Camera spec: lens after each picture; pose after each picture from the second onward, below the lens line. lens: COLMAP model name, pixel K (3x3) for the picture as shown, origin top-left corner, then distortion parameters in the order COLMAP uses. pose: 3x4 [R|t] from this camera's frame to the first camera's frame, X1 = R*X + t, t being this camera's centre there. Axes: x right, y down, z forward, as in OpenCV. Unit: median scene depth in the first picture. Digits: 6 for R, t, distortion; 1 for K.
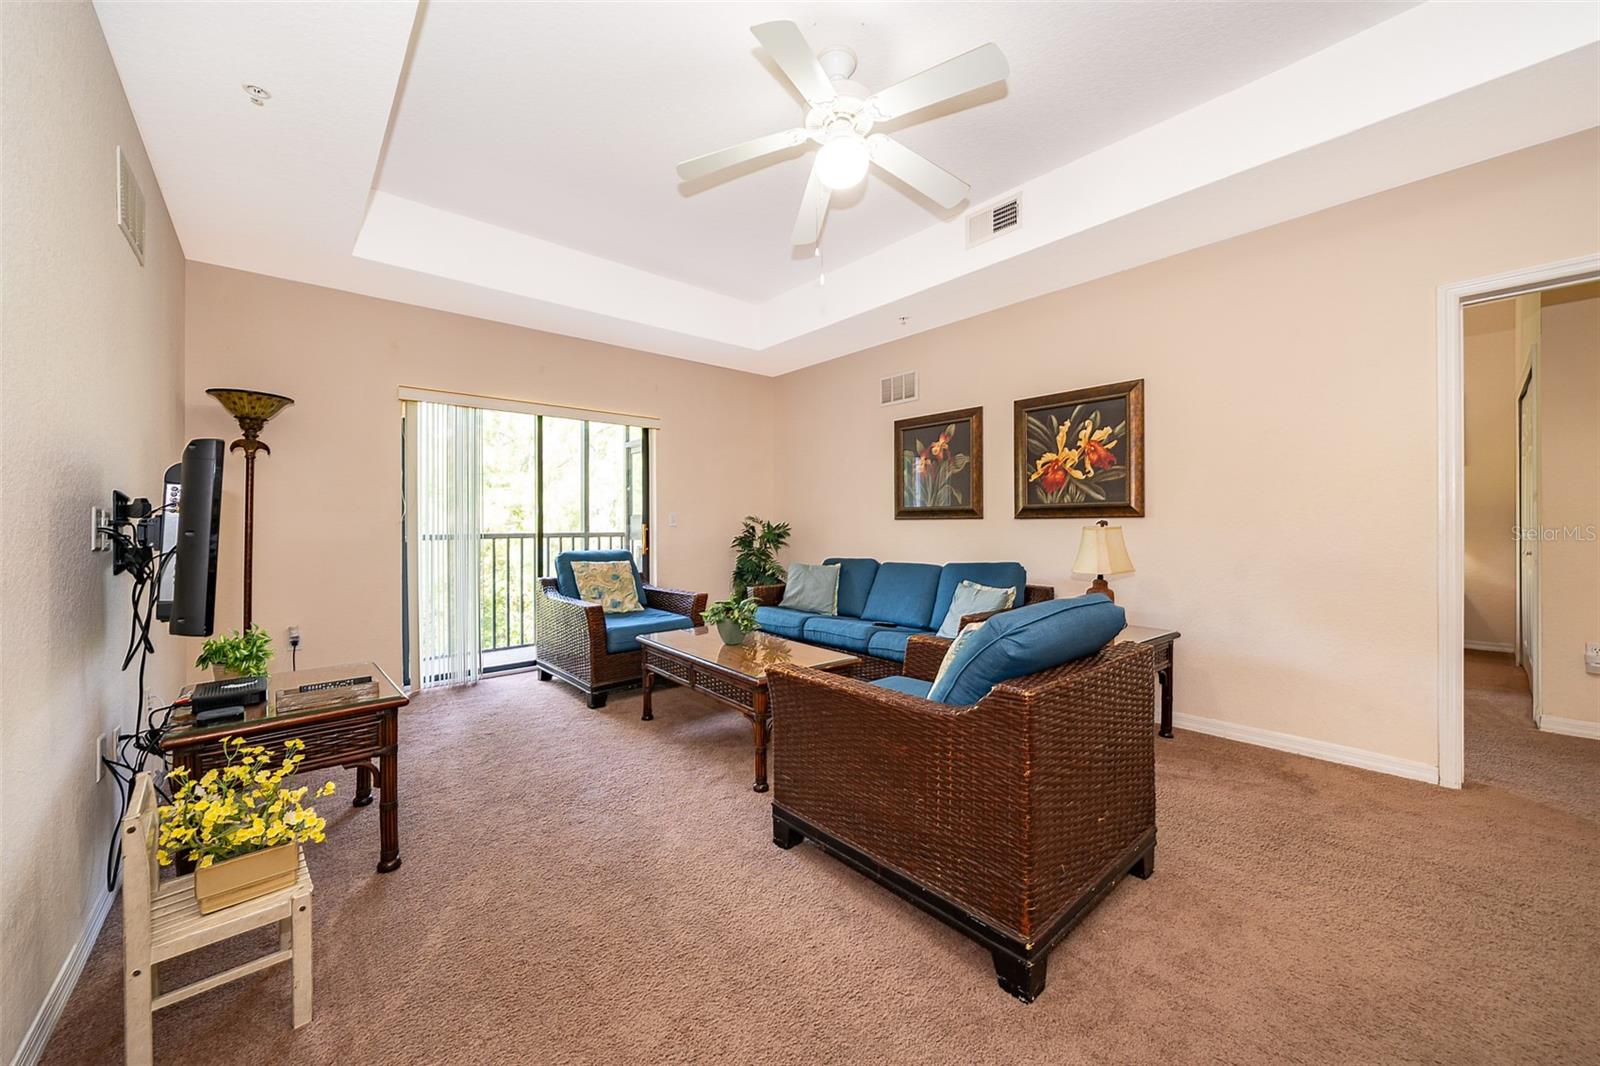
lens RADIAL K [[580.2, 0, 801.5], [0, 580.2, 524.6], [0, 0, 1]] dist [-0.000777, 0.000005]
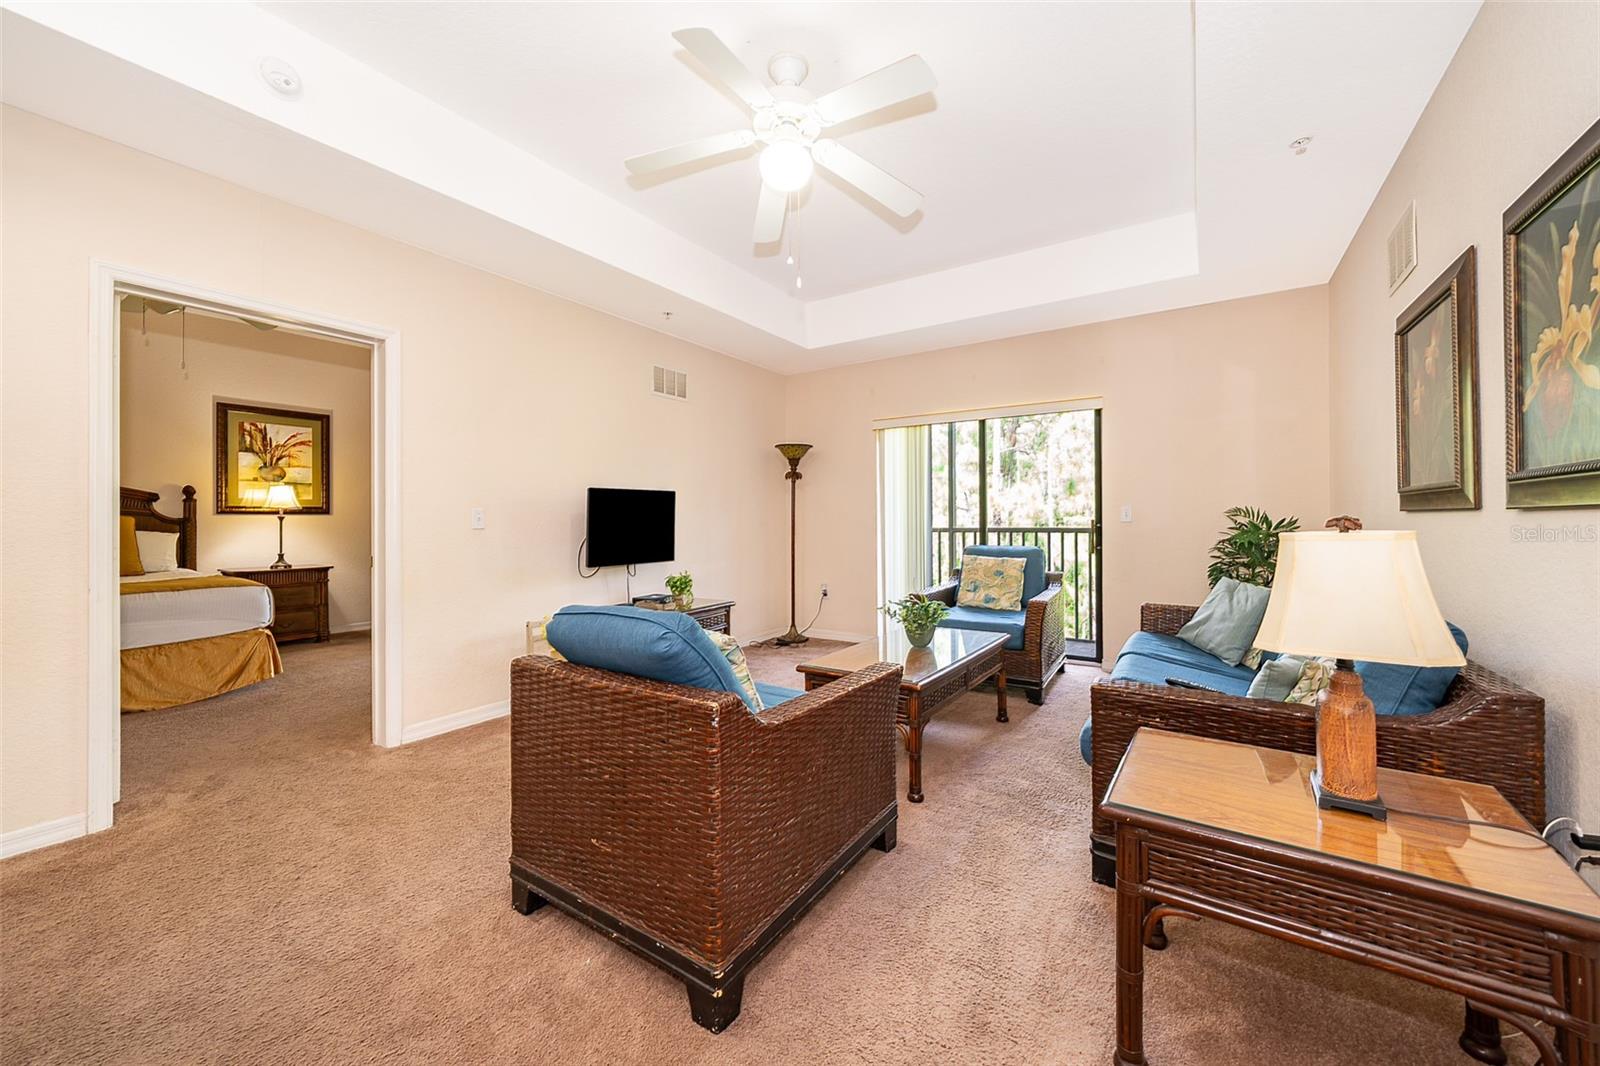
lens RADIAL K [[598.3, 0, 781.0], [0, 598.3, 520.7], [0, 0, 1]] dist [-0.040706, 0.000029]
pose [[0.231486, 0.003739, -0.972831, 0.687783], [0.002970, 0.999985, 0.004550, -0.005579], [0.972834, -0.003943, 0.231472, 0.478089]]
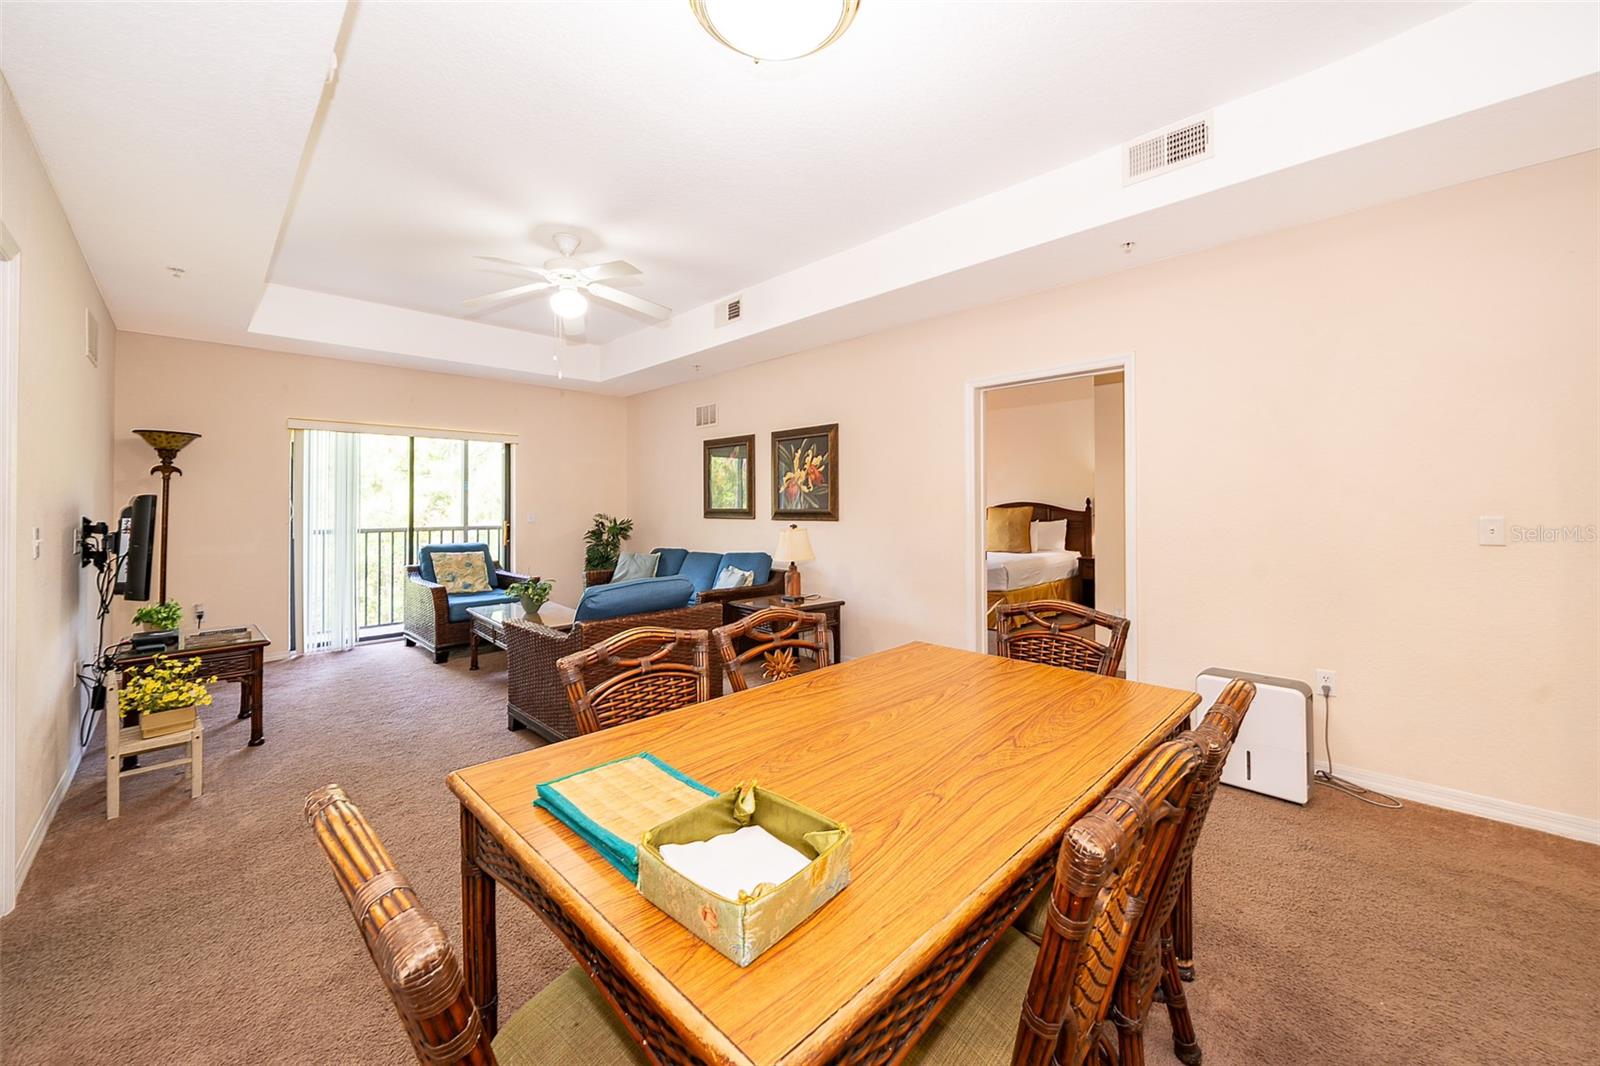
lens RADIAL K [[596.9, 0, 800.5], [0, 596.9, 499.2], [0, 0, 1]] dist [-0.000044, -0.000028]
pose [[0.997952, 0.001799, 0.063934, 0.383974], [-0.001046, 0.999930, -0.011811, -0.045921], [-0.063951, 0.011720, 0.997884, -0.424838]]
